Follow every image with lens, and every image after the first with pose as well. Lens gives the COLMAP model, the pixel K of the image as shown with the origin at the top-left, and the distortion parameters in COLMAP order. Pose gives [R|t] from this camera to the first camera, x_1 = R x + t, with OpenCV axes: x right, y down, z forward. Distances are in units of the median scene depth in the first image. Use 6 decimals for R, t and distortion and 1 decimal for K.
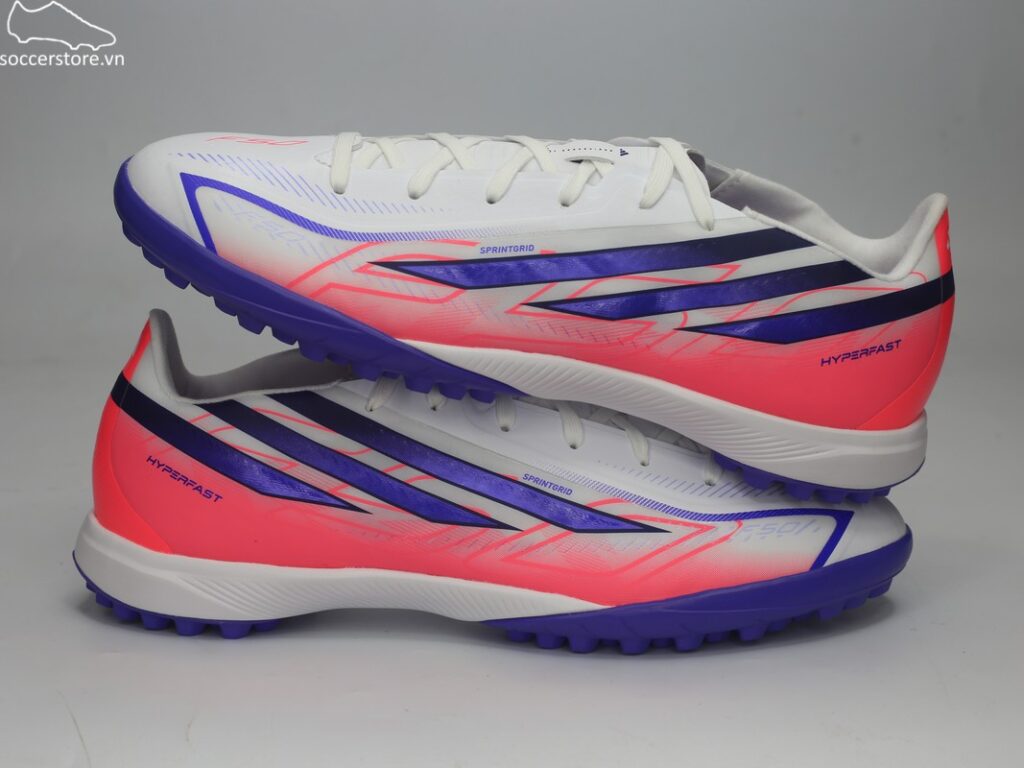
lens RADIAL K [[1823.0, 0, 512.0], [0, 1823.0, 384.0], [0, 0, 1]] dist [-0.116684, -0.387145]
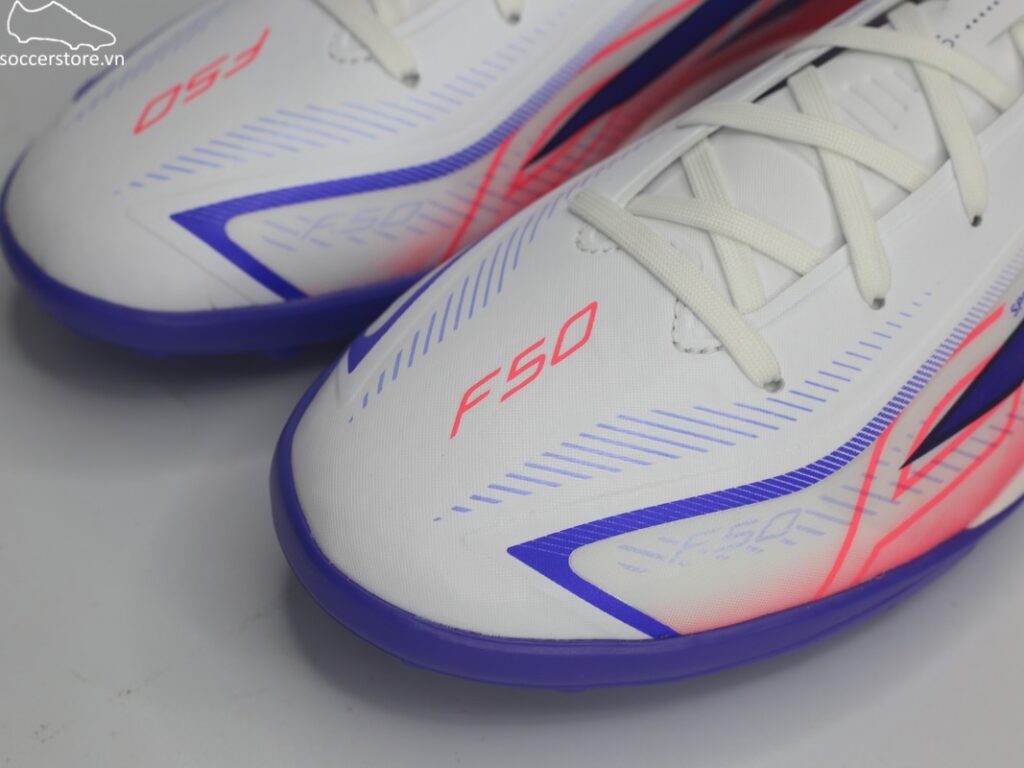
lens RADIAL K [[1975.7, 0, 512.0], [0, 1975.7, 384.0], [0, 0, 1]] dist [-0.151289, -0.272948]
pose [[0.748086, -0.622797, 0.229111, -0.289992], [0.381371, 0.686031, 0.619611, -0.500524], [-0.543069, -0.376146, 0.750727, 0.646616]]
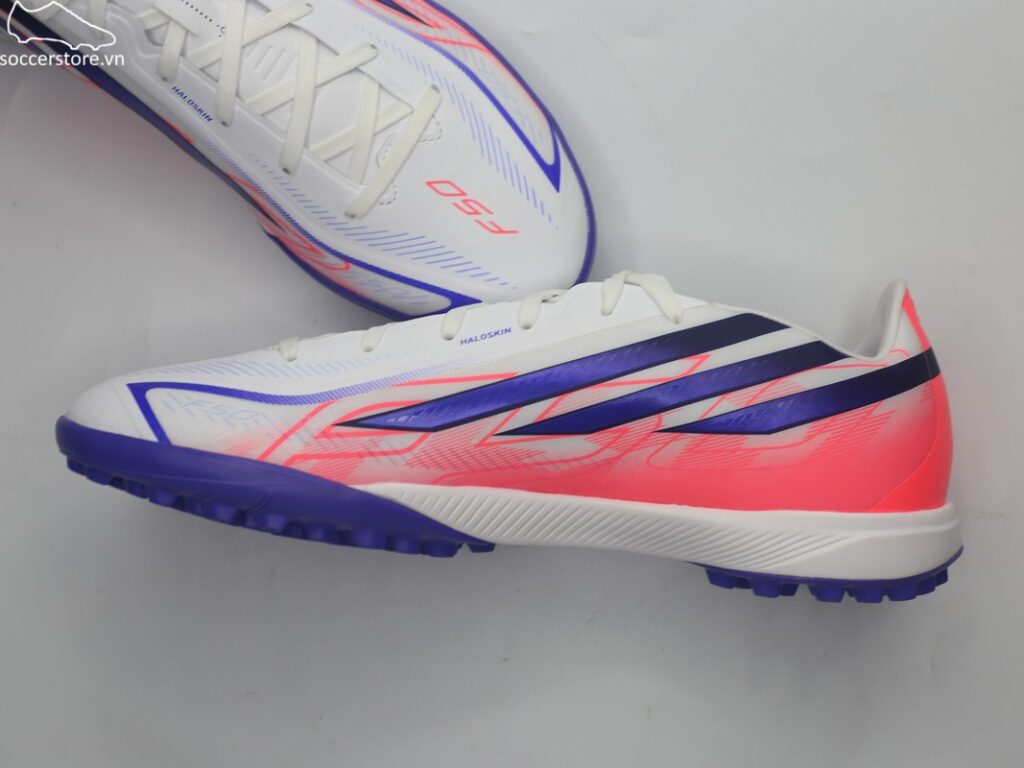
lens RADIAL K [[1823.0, 0, 512.0], [0, 1823.0, 384.0], [0, 0, 1]] dist [-0.116684, -0.387145]
pose [[-0.817210, -0.526885, -0.233580, 0.022214], [-0.010283, -0.391887, 0.919956, -1.156918], [-0.576248, 0.754199, 0.314836, 0.811298]]
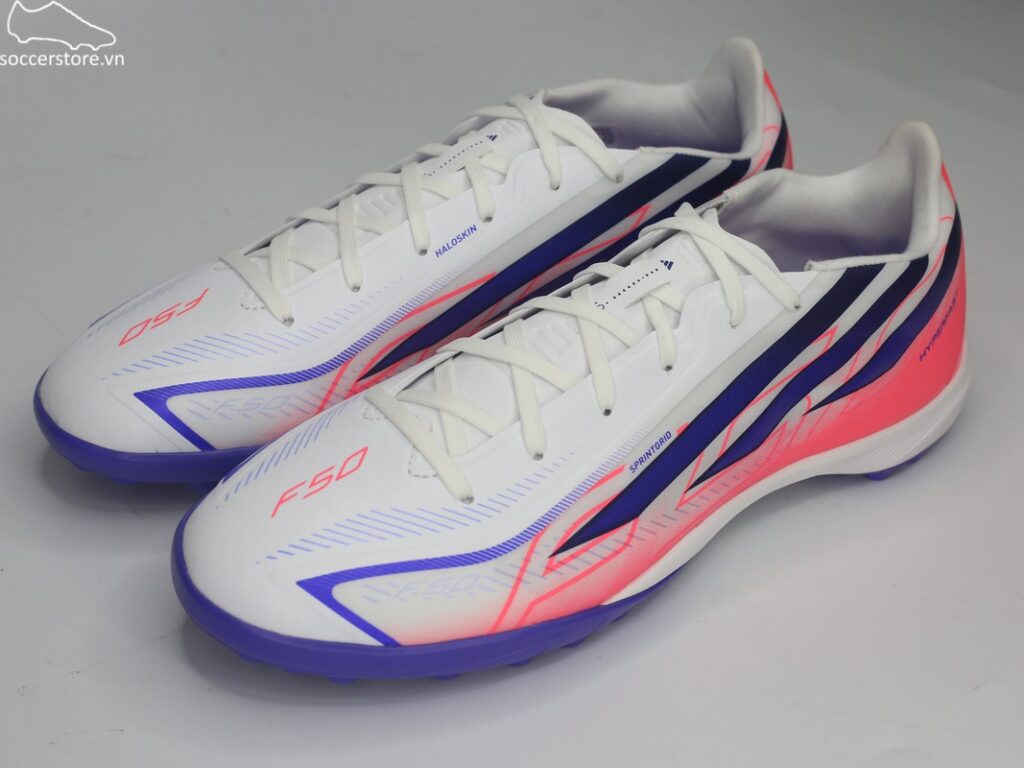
lens RADIAL K [[1823.0, 0, 512.0], [0, 1823.0, 384.0], [0, 0, 1]] dist [-0.116684, -0.387145]
pose [[0.790989, -0.537395, 0.292479, -0.314264], [0.373101, 0.802538, 0.465541, -0.566896], [-0.484905, -0.259114, 0.835301, 0.293990]]
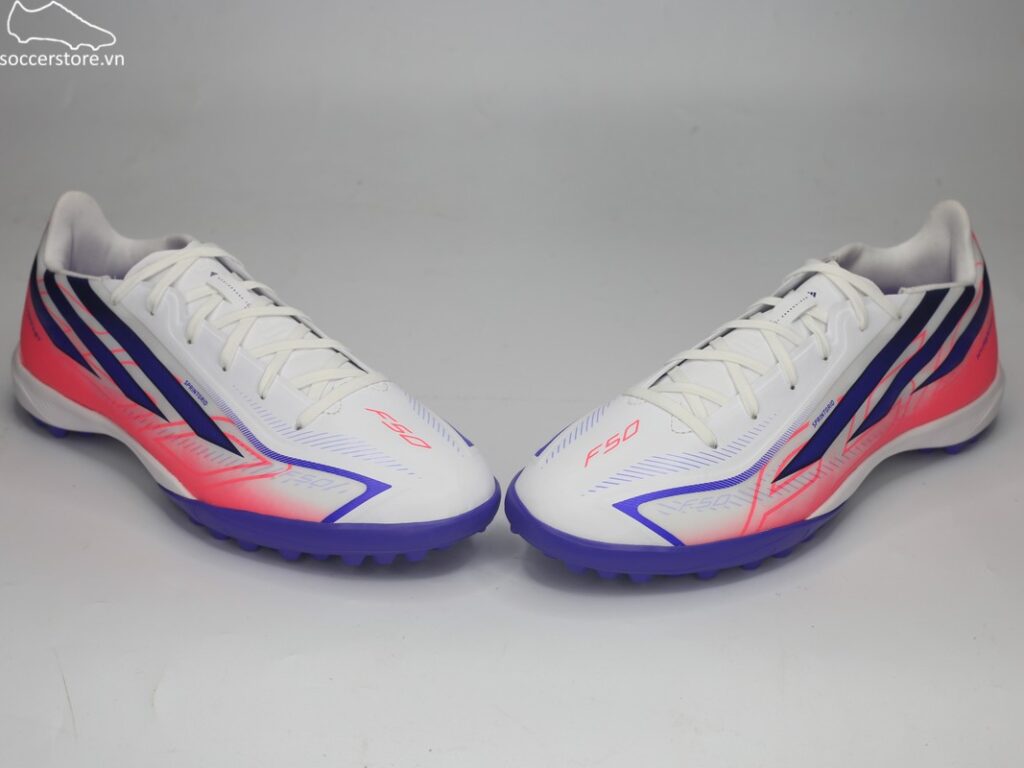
lens RADIAL K [[1823.0, 0, 512.0], [0, 1823.0, 384.0], [0, 0, 1]] dist [-0.116684, -0.387145]
pose [[0.706504, -0.535488, 0.462715, -0.781074], [0.409544, 0.842576, 0.349771, -0.663459], [-0.577170, -0.057612, 0.814589, 0.065259]]
